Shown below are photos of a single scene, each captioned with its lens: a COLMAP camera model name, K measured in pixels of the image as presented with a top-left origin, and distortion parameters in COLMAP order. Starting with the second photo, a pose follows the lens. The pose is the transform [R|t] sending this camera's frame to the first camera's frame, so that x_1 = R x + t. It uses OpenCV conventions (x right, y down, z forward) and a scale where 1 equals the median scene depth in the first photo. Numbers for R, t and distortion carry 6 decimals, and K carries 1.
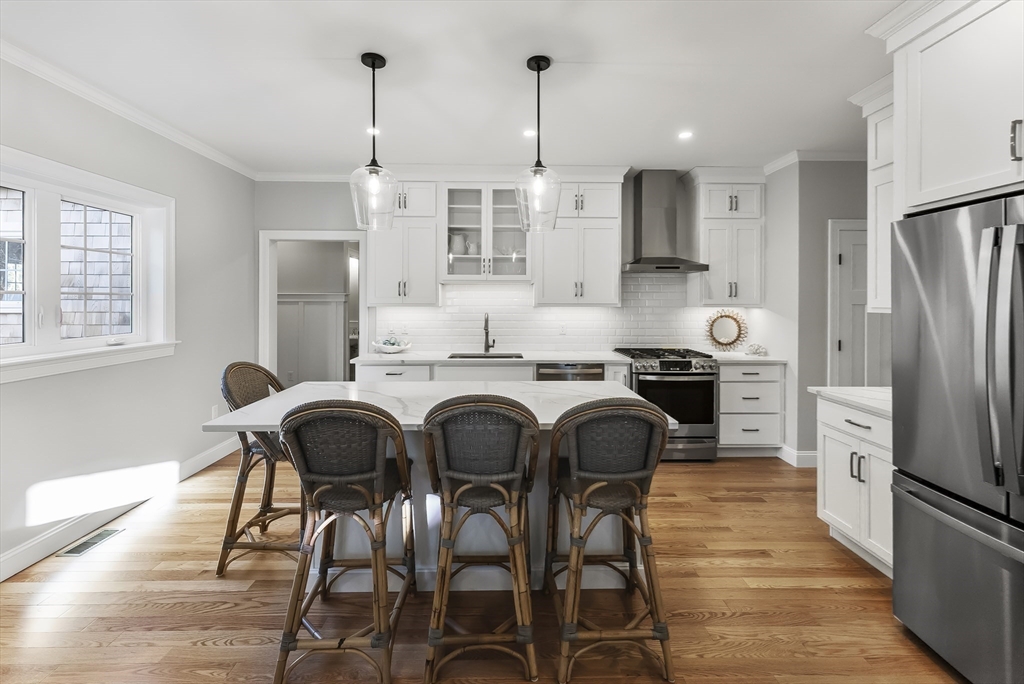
lens RADIAL K [[428.0, 0, 508.0], [0, 428.0, 299.6], [0, 0, 1]] dist [0.001298, 0.000055]
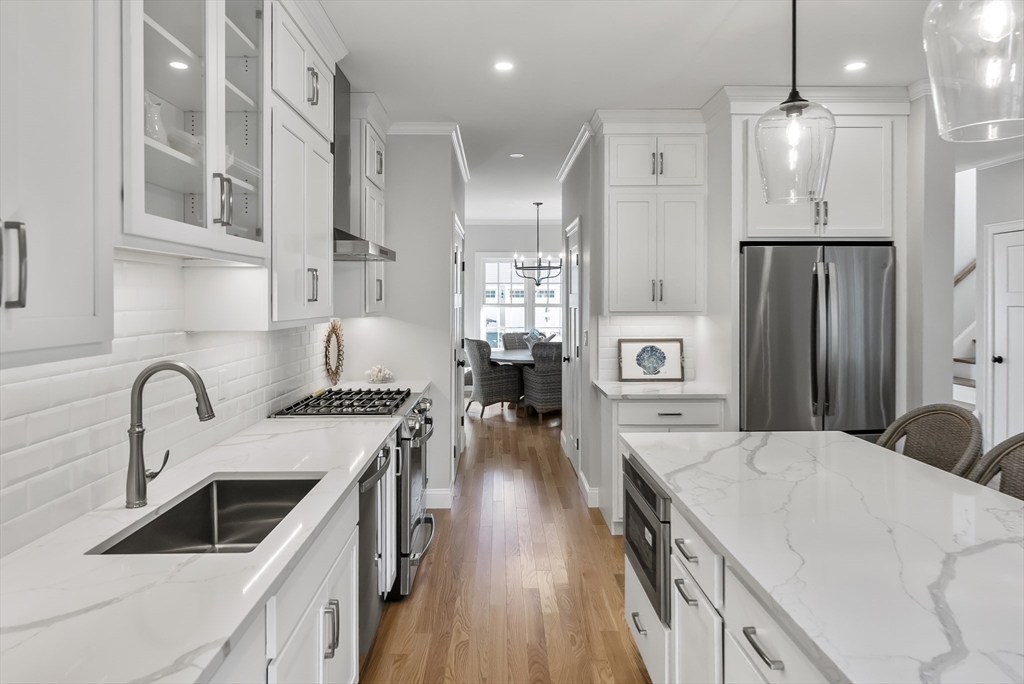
lens RADIAL K [[632.6, 0, 507.3], [0, 632.6, 303.3], [0, 0, 1]] dist [-0.000792, 0.002862]
pose [[0.004905, -0.009827, 0.999940, -0.505200], [0.001368, 0.999951, 0.009820, -0.012877], [-0.999987, 0.001320, 0.004918, 0.828492]]
